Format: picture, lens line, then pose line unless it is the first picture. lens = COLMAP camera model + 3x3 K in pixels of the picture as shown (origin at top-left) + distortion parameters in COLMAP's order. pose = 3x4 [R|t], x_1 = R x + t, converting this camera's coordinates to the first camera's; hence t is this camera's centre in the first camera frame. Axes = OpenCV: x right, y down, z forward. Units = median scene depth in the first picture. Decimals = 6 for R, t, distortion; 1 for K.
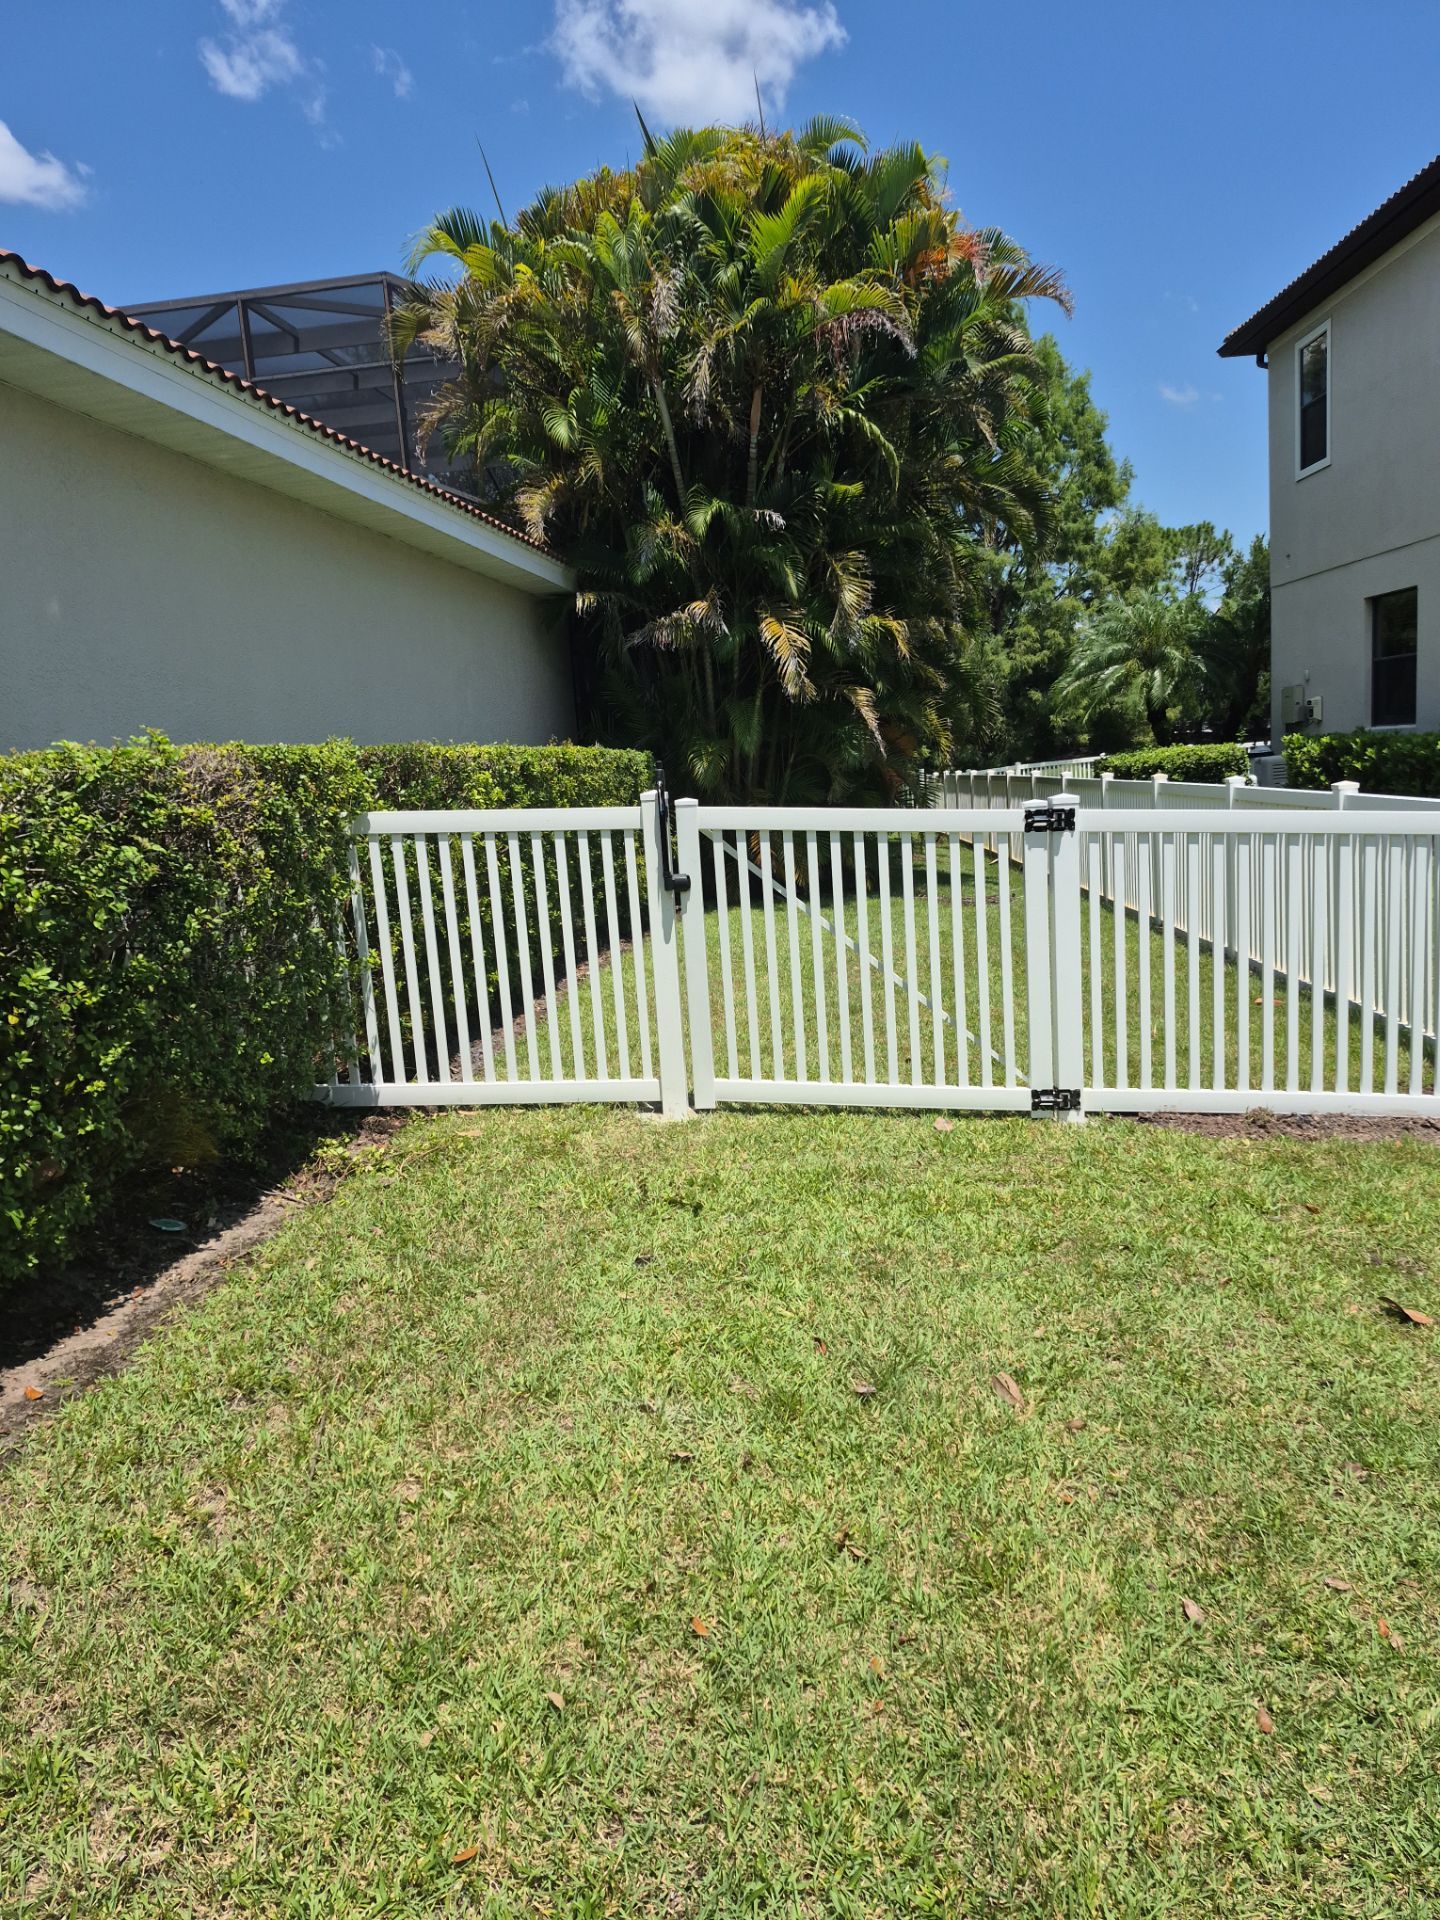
lens RADIAL K [[1299.5, 0, 717.7], [0, 1299.5, 967.1], [0, 0, 1]] dist [0.118917, -0.253463]
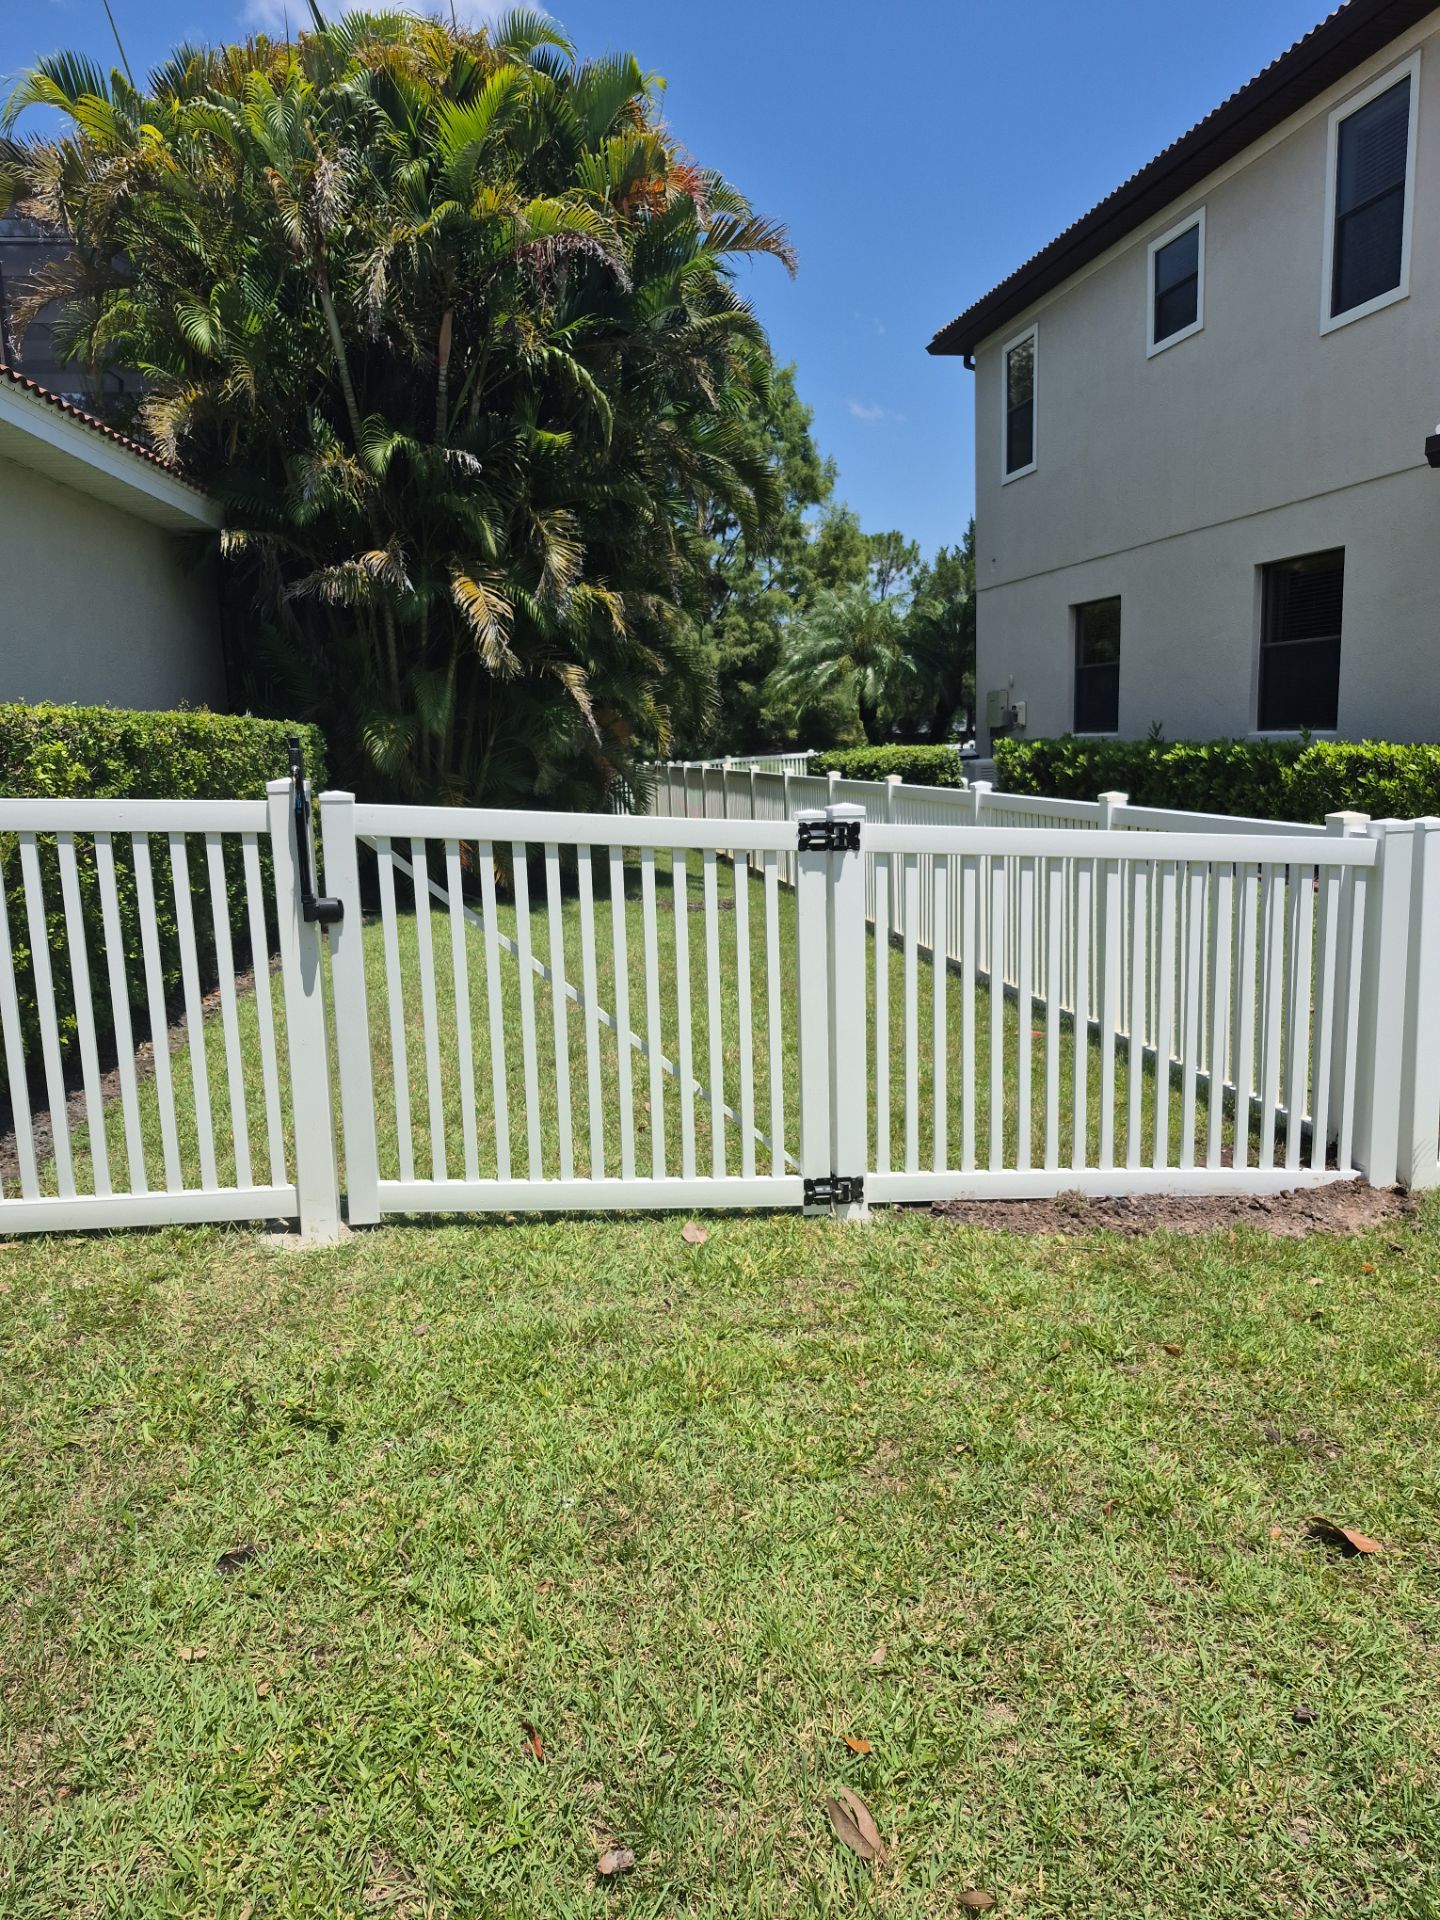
lens RADIAL K [[1340.5, 0, 772.3], [0, 1340.5, 927.4], [0, 0, 1]] dist [0.099833, -0.116114]
pose [[0.965812, 0.002935, 0.259229, 0.006300], [0.003168, 0.999728, -0.023124, -0.017596], [-0.259226, 0.023154, 0.965539, 0.106414]]
